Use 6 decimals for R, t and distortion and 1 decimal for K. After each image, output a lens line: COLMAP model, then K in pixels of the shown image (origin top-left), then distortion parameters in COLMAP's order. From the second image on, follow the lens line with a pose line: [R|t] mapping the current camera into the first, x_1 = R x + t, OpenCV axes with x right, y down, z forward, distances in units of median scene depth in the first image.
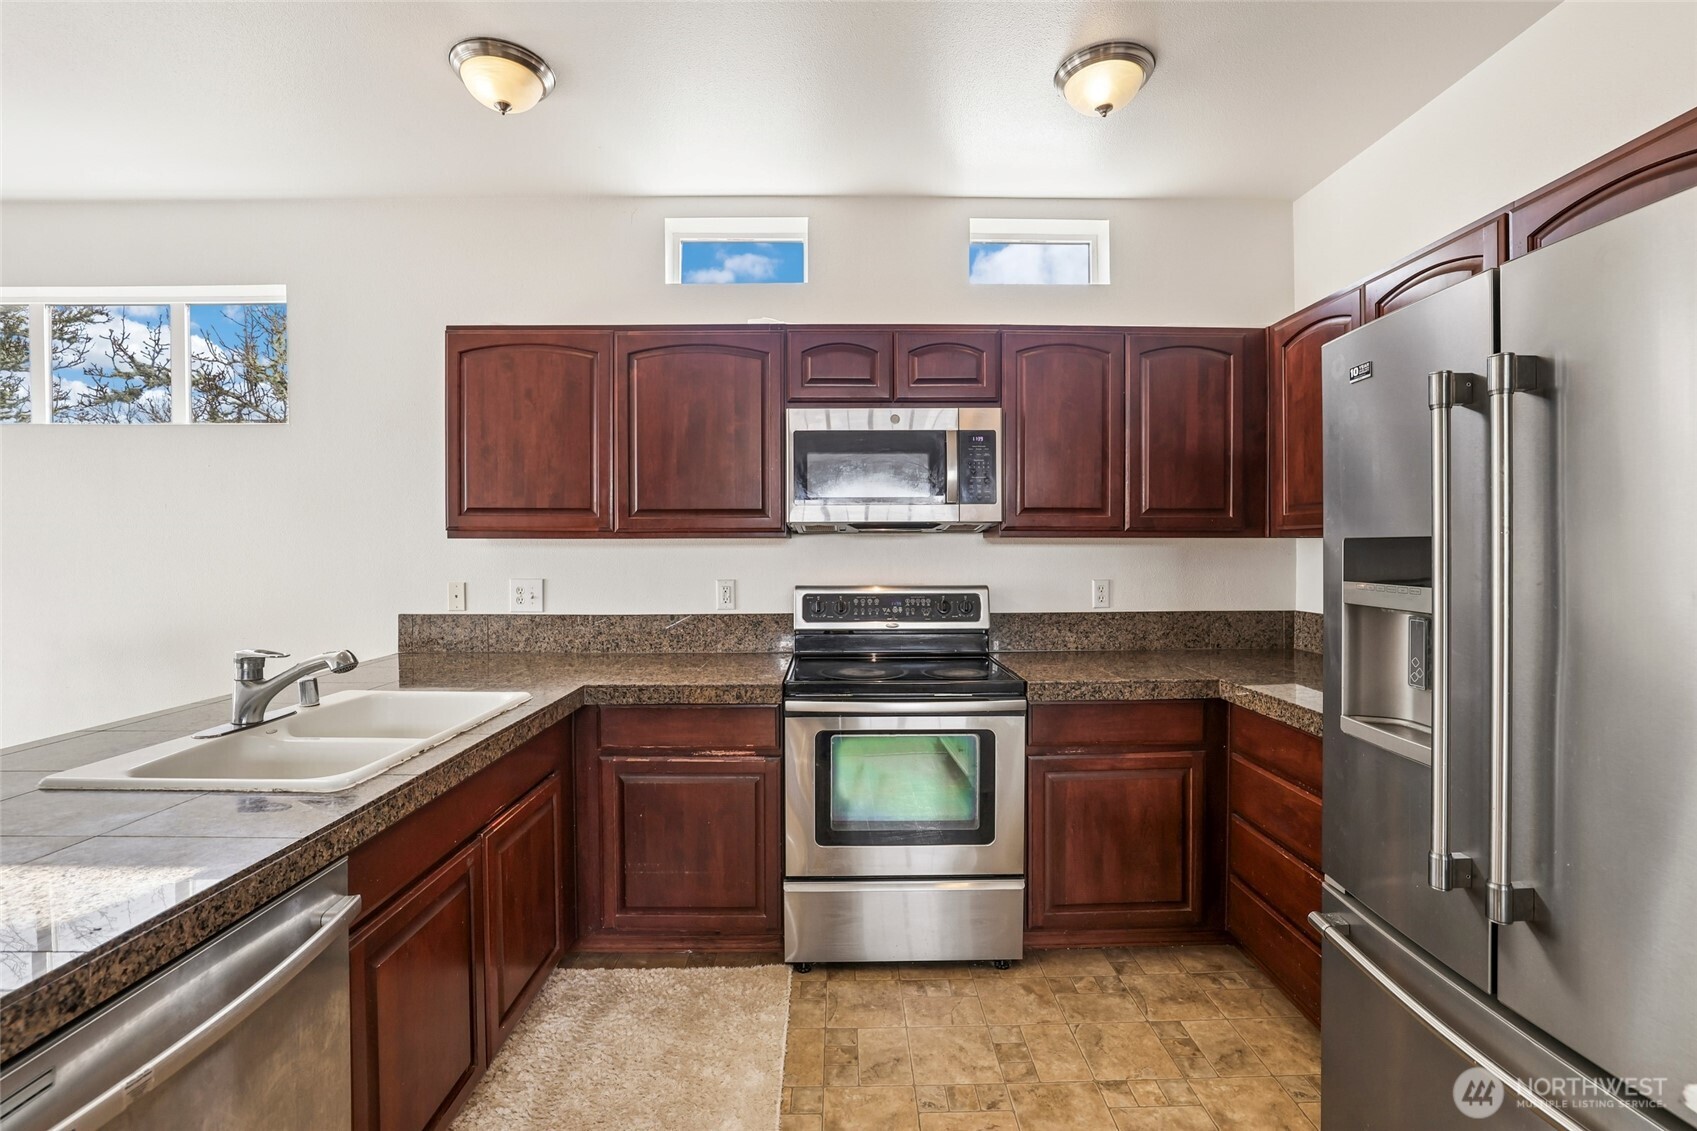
lens RADIAL K [[734.8, 0, 842.5], [0, 734.8, 561.1], [0, 0, 1]] dist [-0.038075, 0.008422]
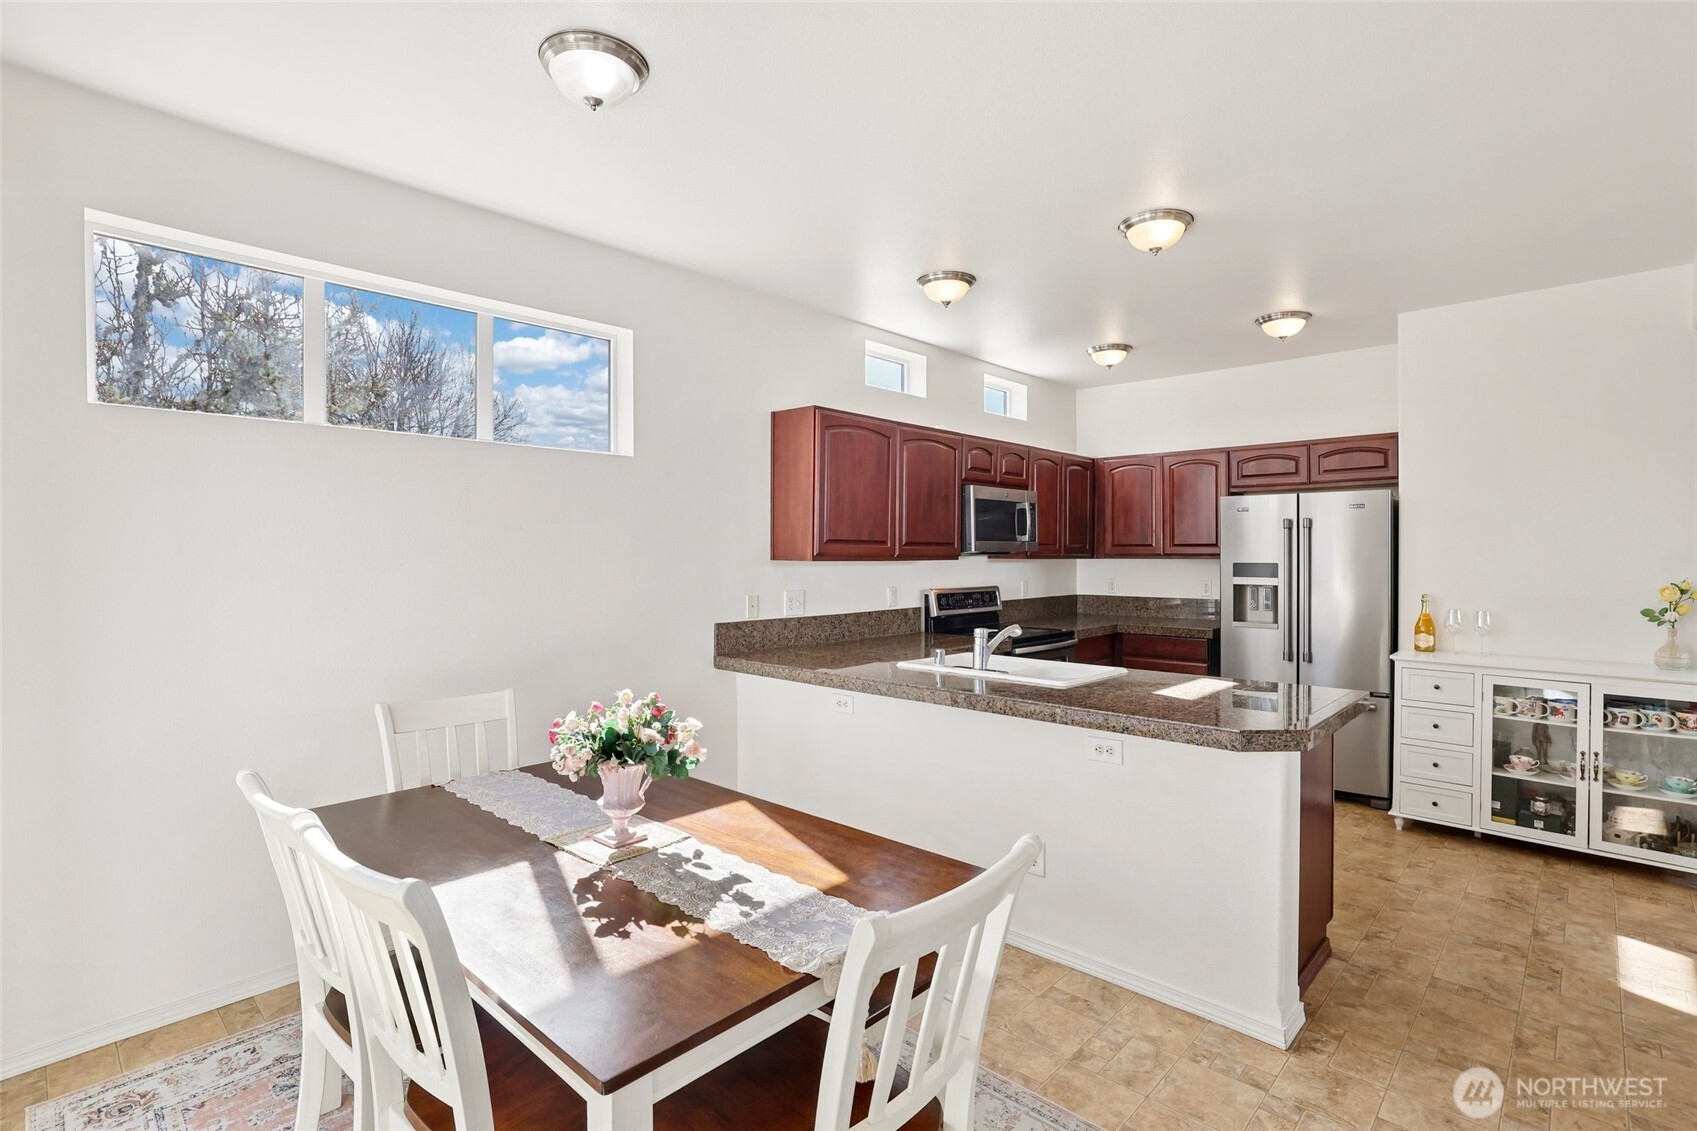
lens RADIAL K [[829.0, 0, 862.9], [0, 829.0, 566.1], [0, 0, 1]] dist [0.014018, 0.000080]
pose [[0.673062, -0.009361, 0.739526, -1.749634], [0.008547, 0.999952, 0.004879, -0.031389], [-0.739536, 0.003038, 0.673110, -0.124970]]
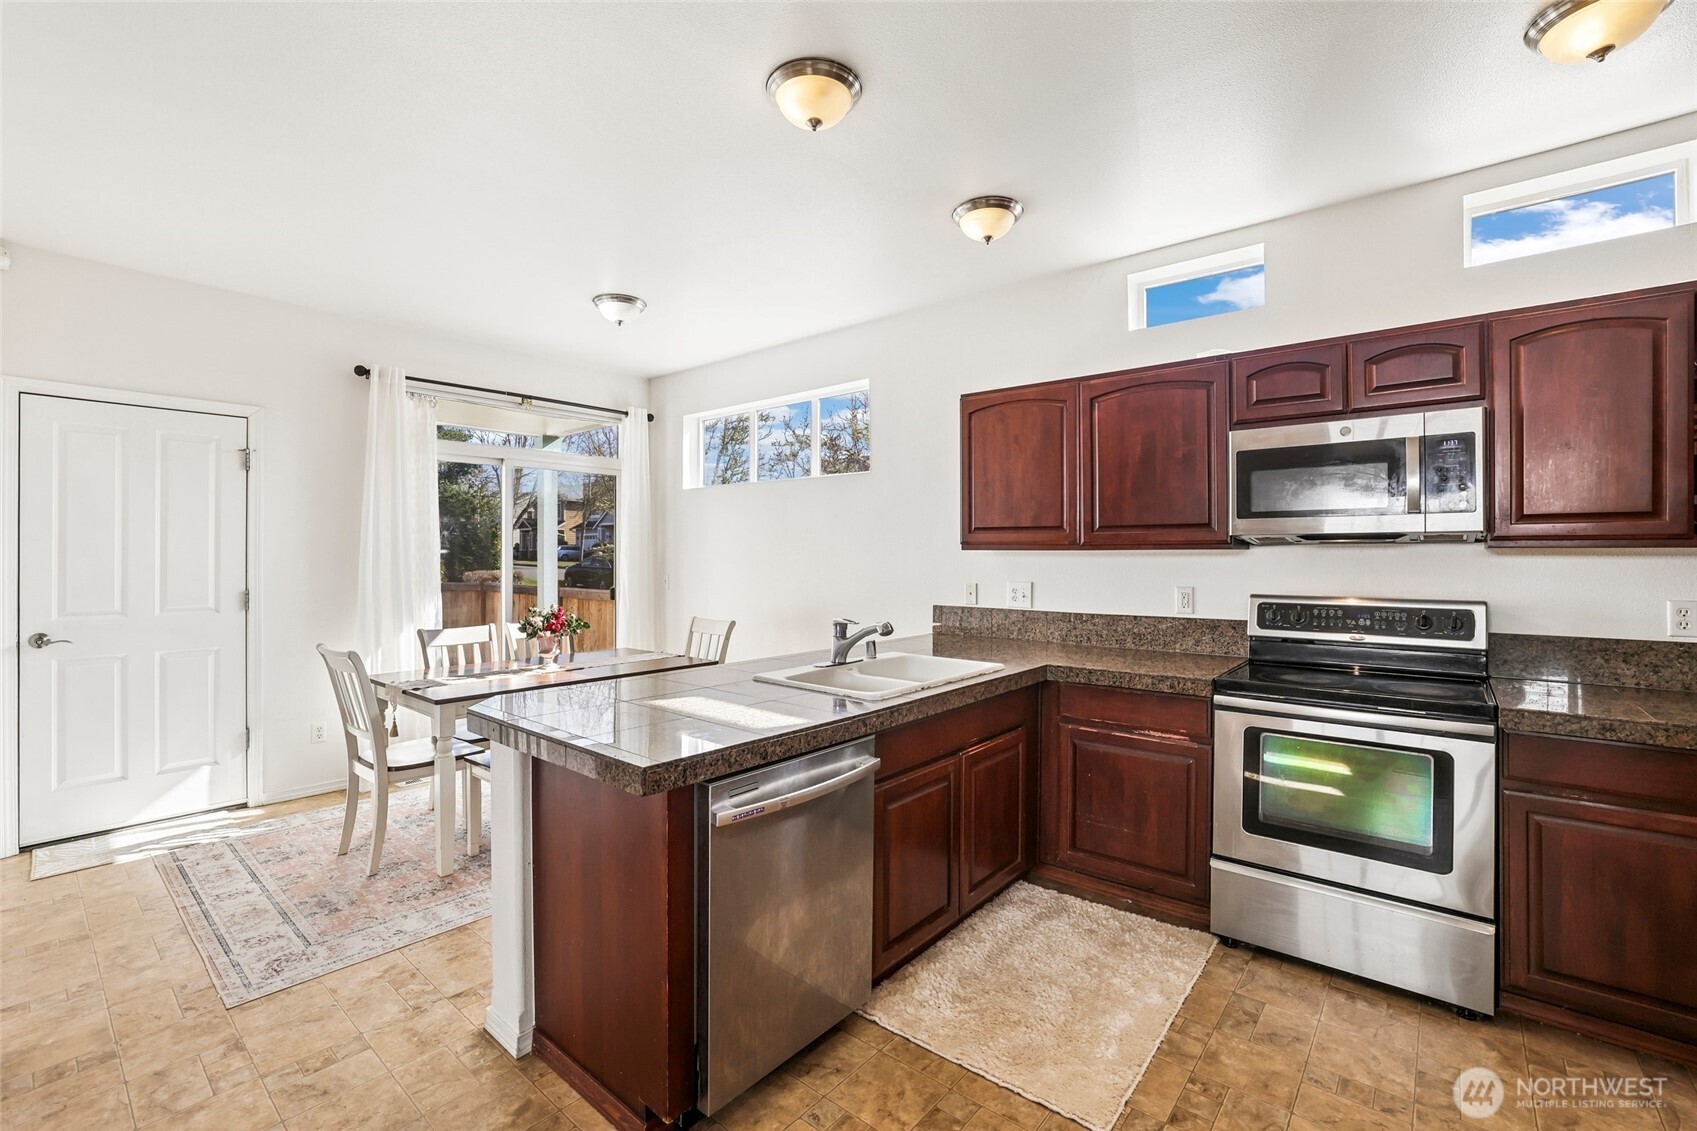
lens RADIAL K [[734.8, 0, 846.0], [0, 734.8, 563.1], [0, 0, 1]] dist [-0.038075, 0.008422]
pose [[0.755406, 0.008455, -0.655202, 0.209580], [-0.013403, 0.999907, -0.002550, -0.000695], [0.655120, 0.010708, 0.755449, -0.196092]]
